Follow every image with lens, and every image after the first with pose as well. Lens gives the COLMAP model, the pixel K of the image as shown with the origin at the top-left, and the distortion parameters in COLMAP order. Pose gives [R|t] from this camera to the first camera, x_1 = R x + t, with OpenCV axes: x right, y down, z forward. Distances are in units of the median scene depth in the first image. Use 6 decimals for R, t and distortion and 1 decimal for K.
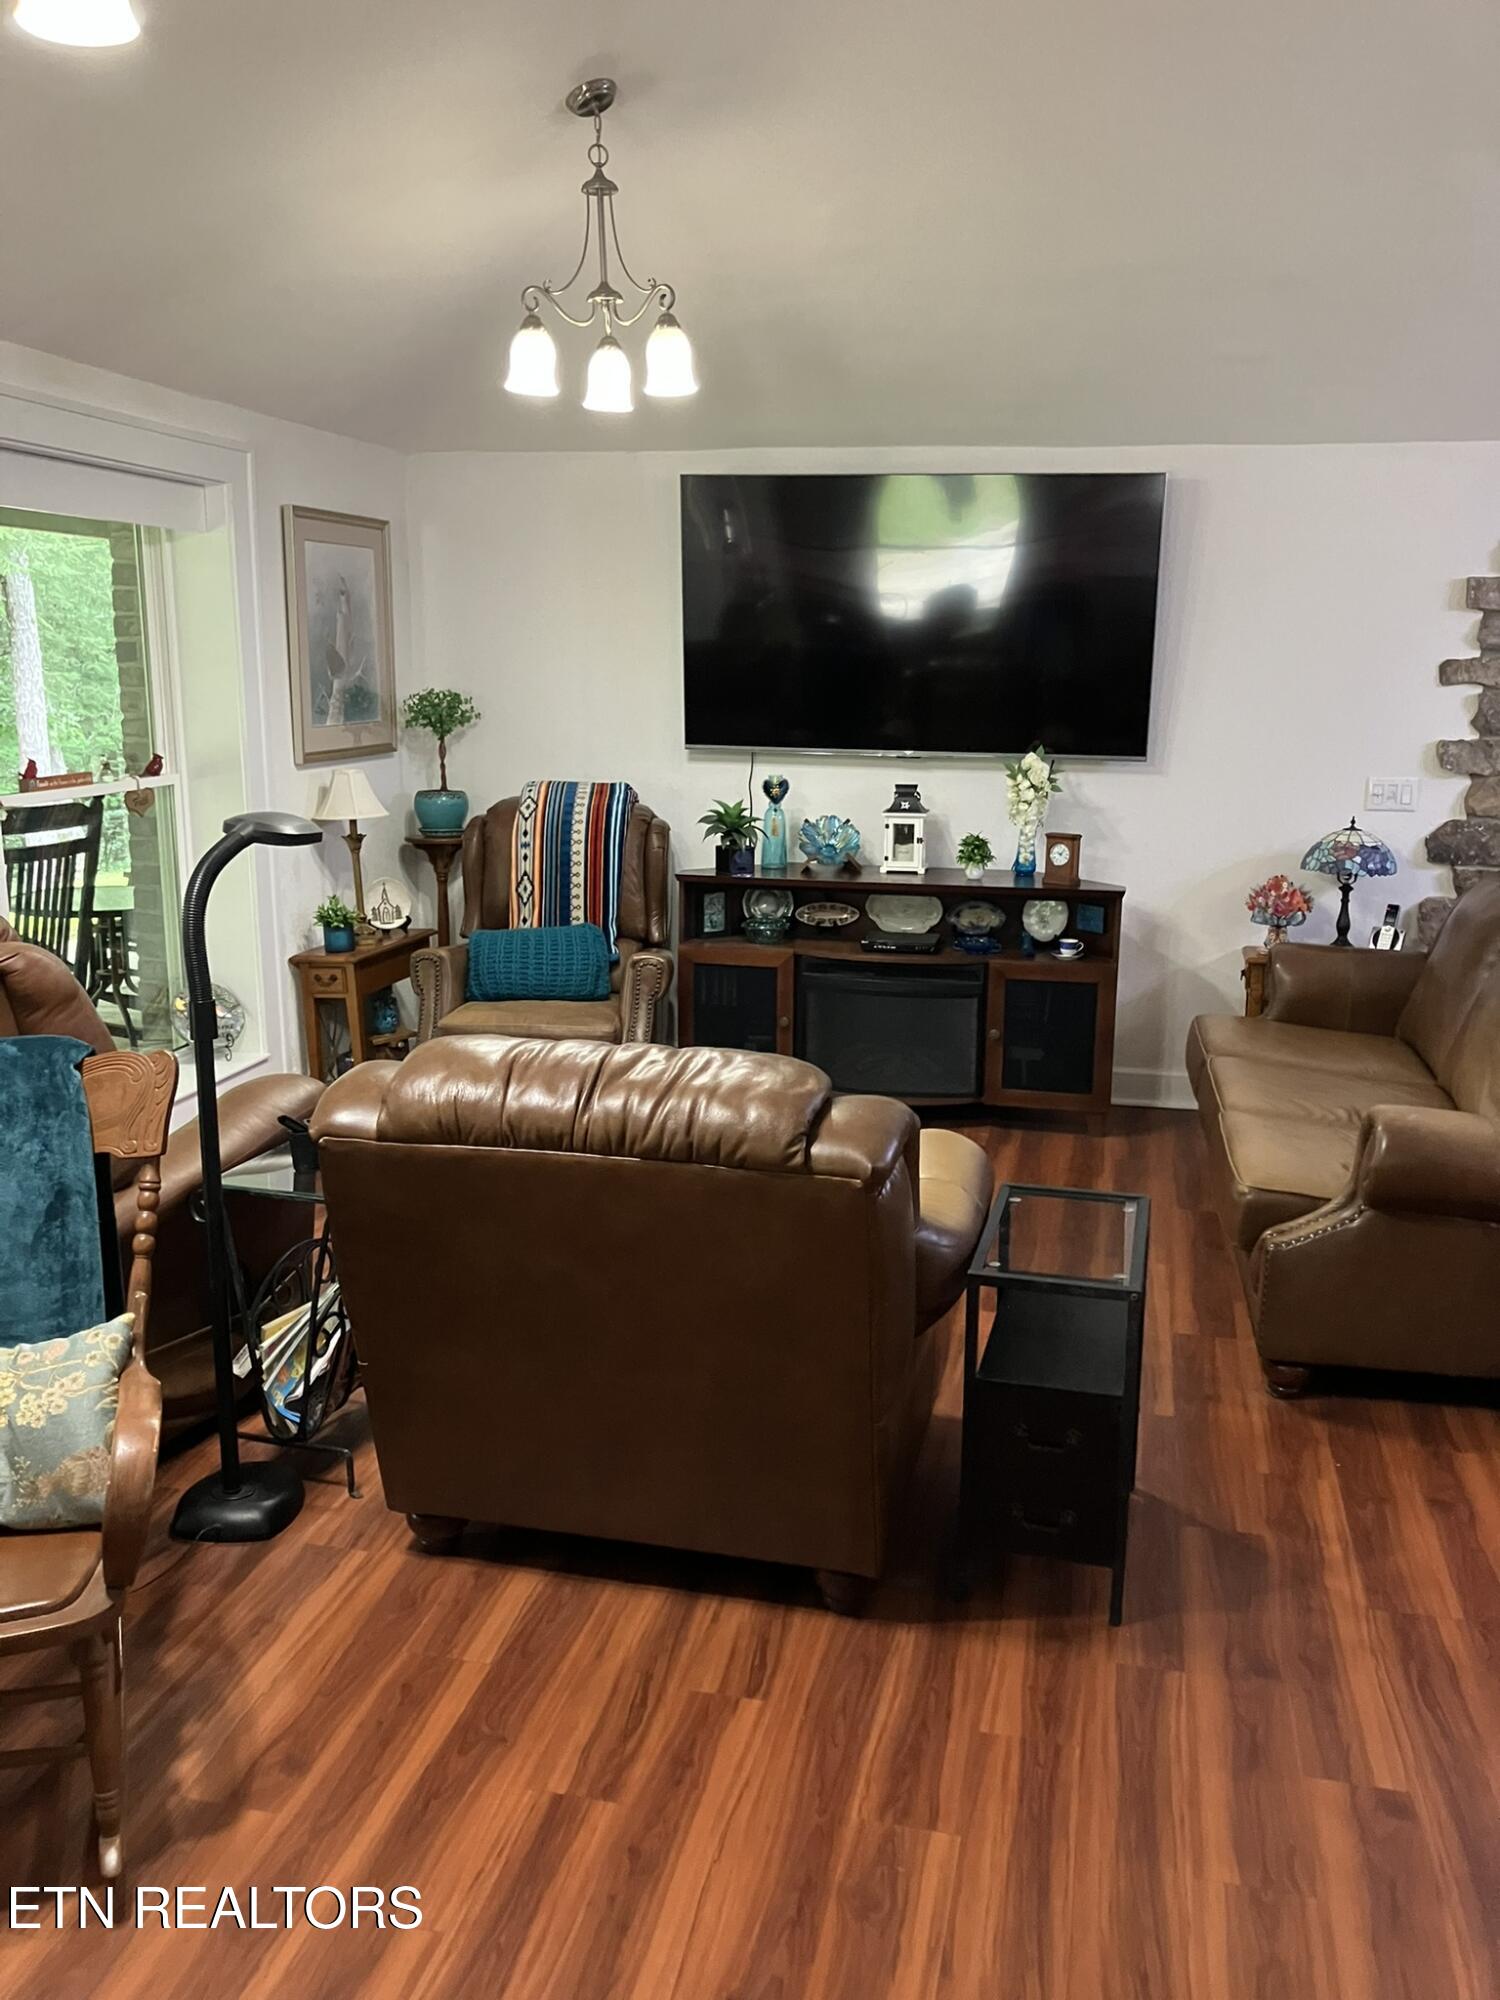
lens RADIAL K [[1638.7, 0, 755.1], [0, 1638.7, 1014.2], [0, 0, 1]] dist [0.044529, -0.077956]
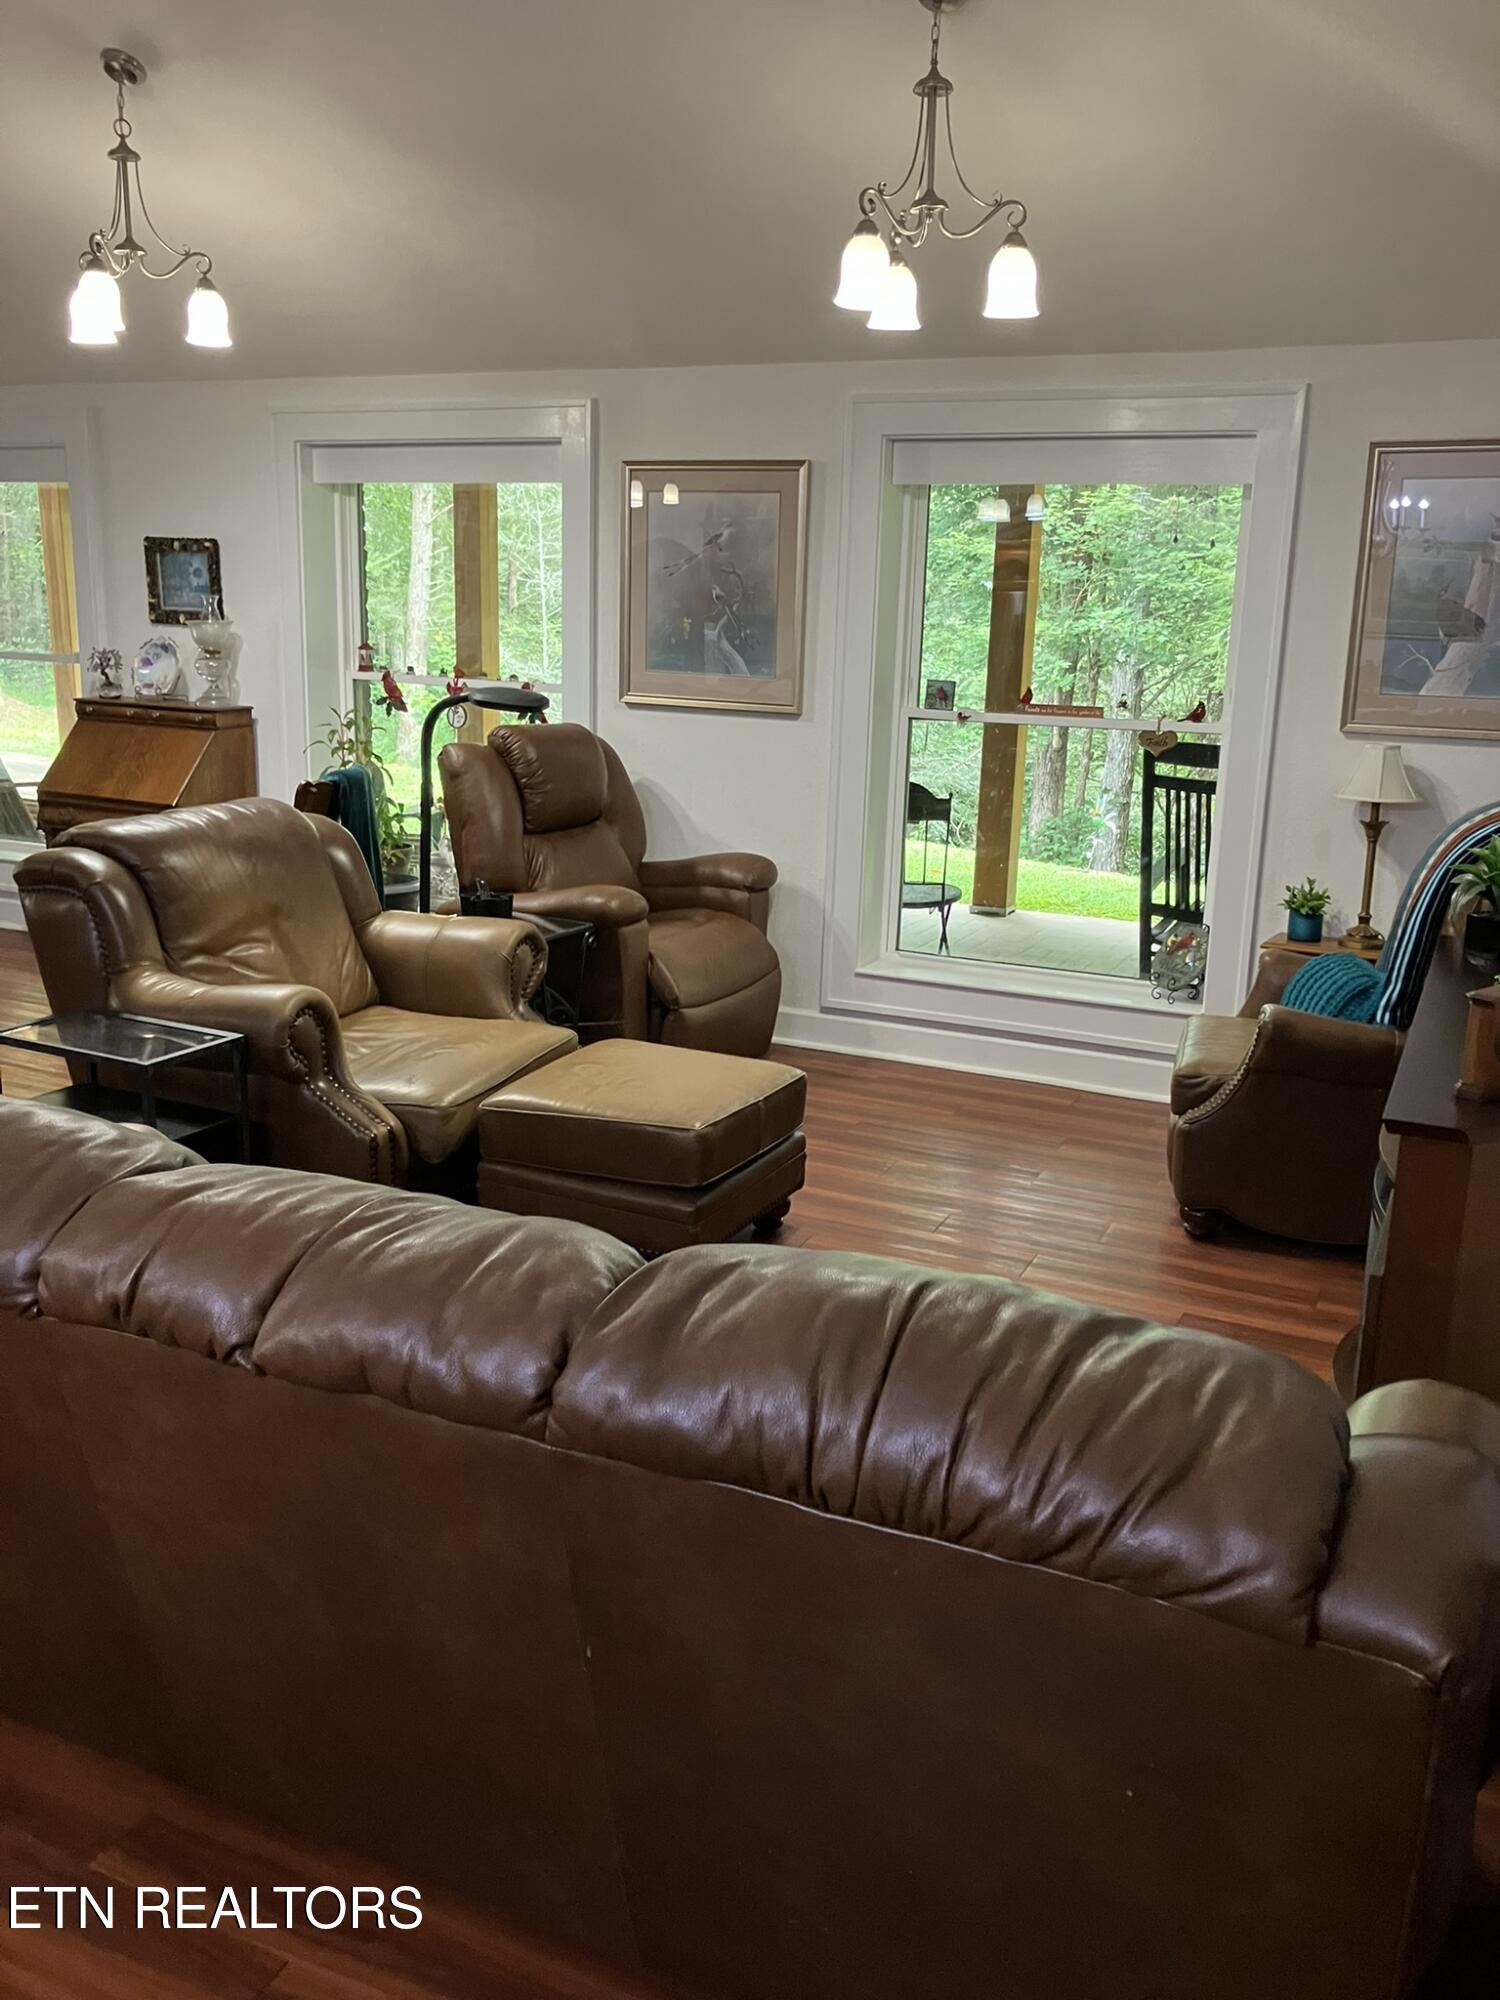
lens RADIAL K [[1638.7, 0, 762.2], [0, 1638.7, 988.7], [0, 0, 1]] dist [0.044529, -0.077956]
pose [[-0.225483, 0.212592, -0.950769, 0.656248], [-0.239429, 0.933880, 0.265598, -0.177251], [0.944368, 0.287530, -0.159673, 0.852905]]
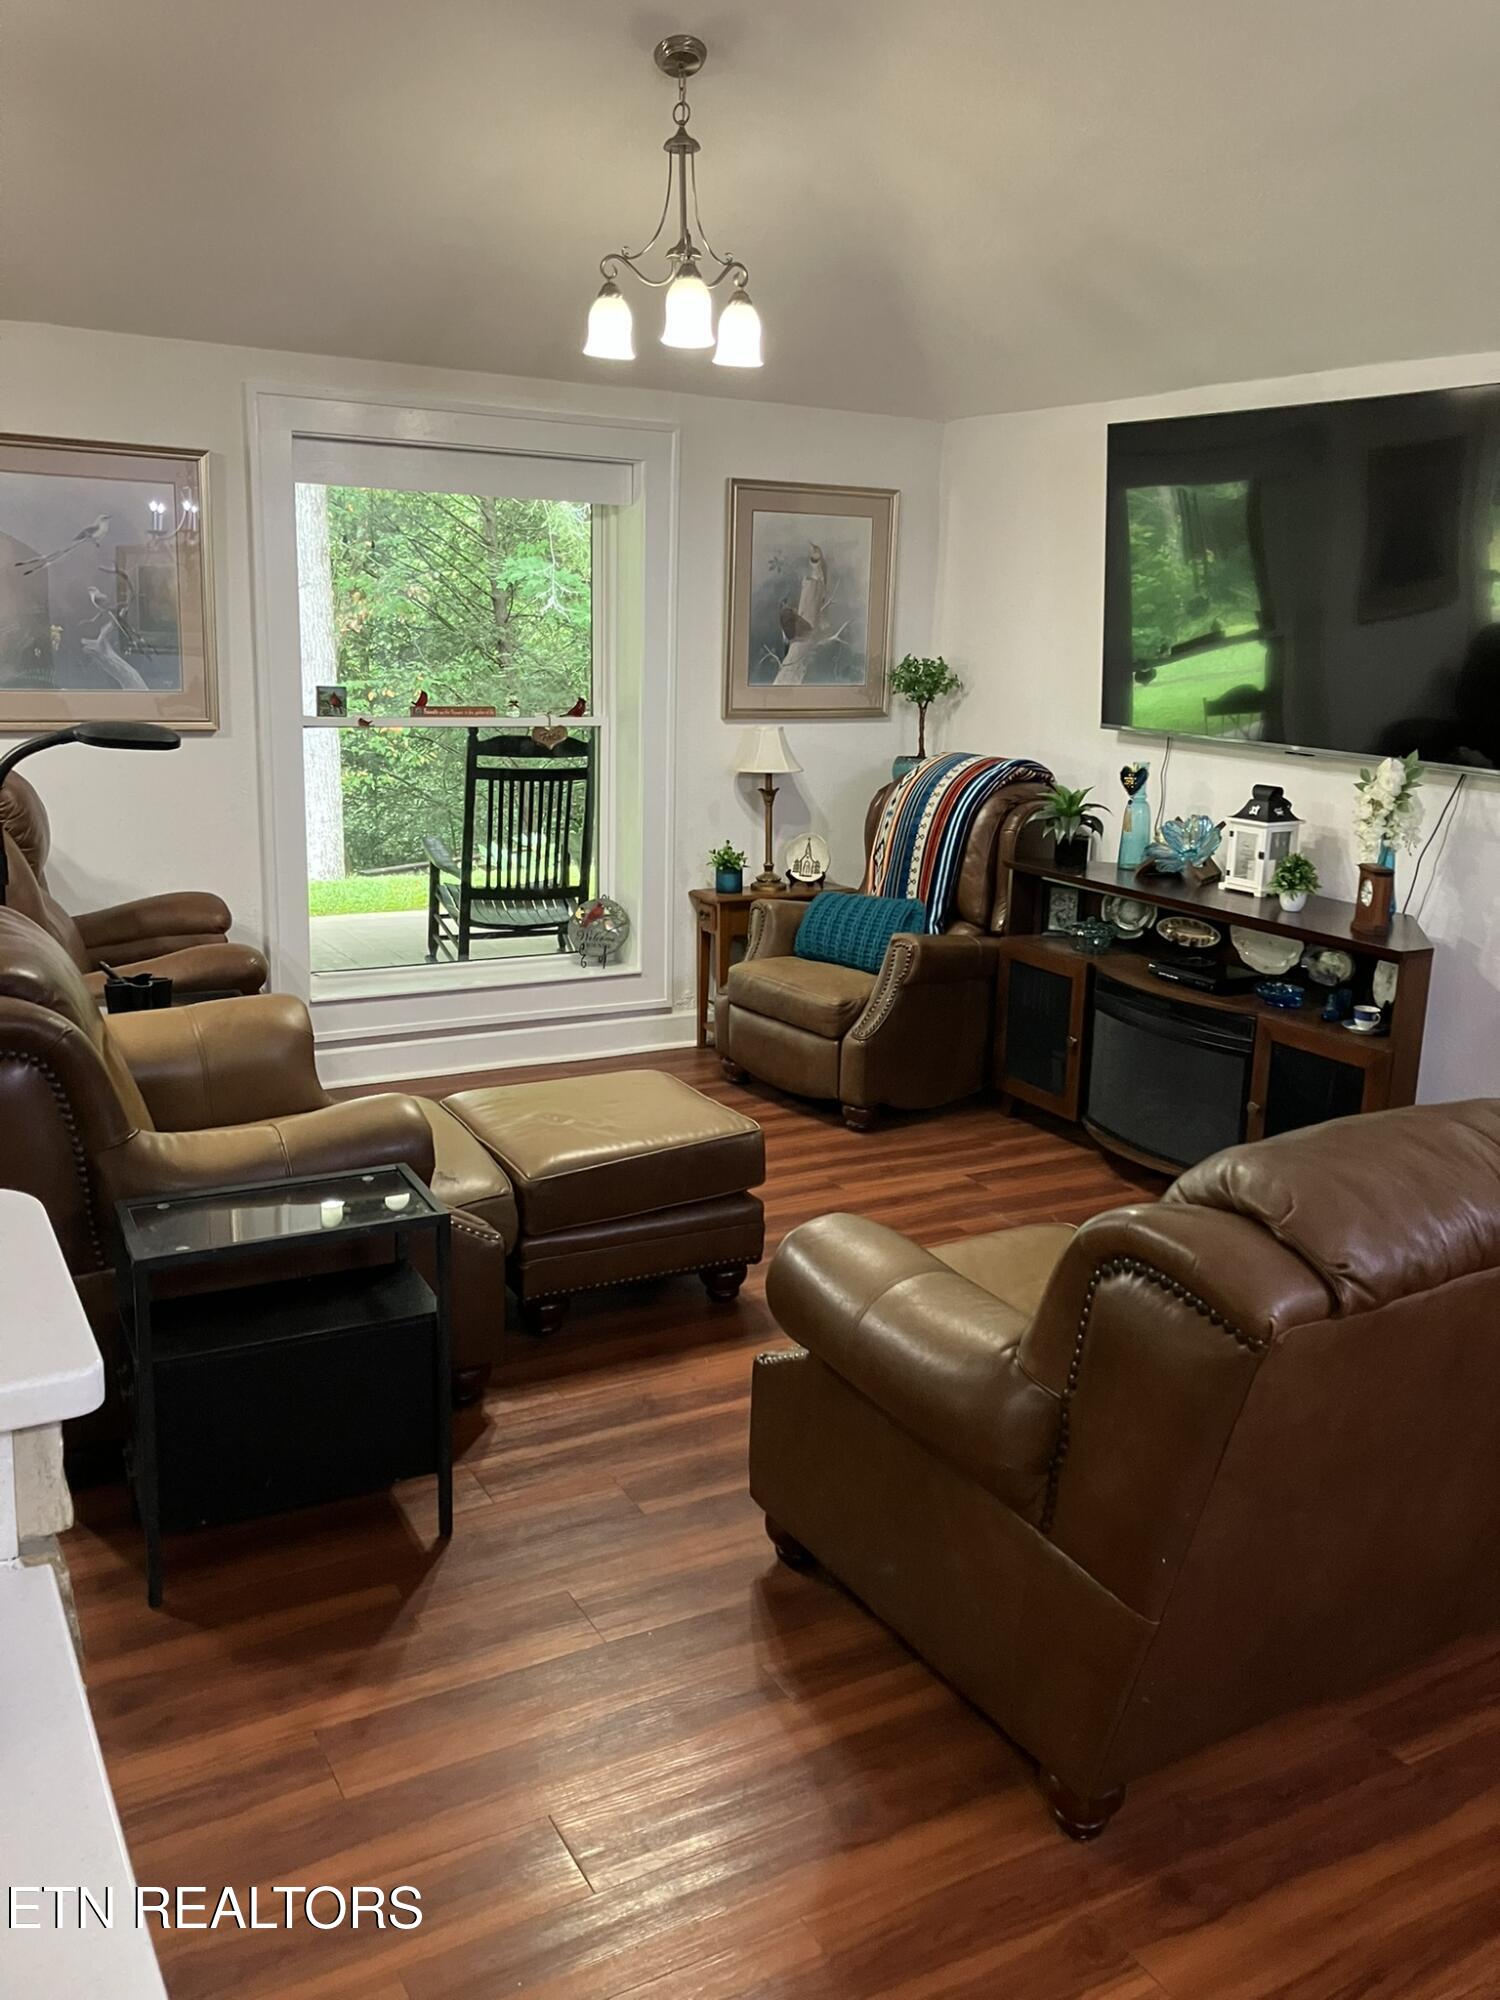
lens RADIAL K [[1638.7, 0, 759.1], [0, 1638.7, 999.4], [0, 0, 1]] dist [0.044529, -0.077956]
pose [[0.665728, 0.180760, -0.723970, 0.542016], [-0.185981, 0.979792, 0.073614, -0.051008], [0.722646, 0.085638, 0.685893, 0.274608]]
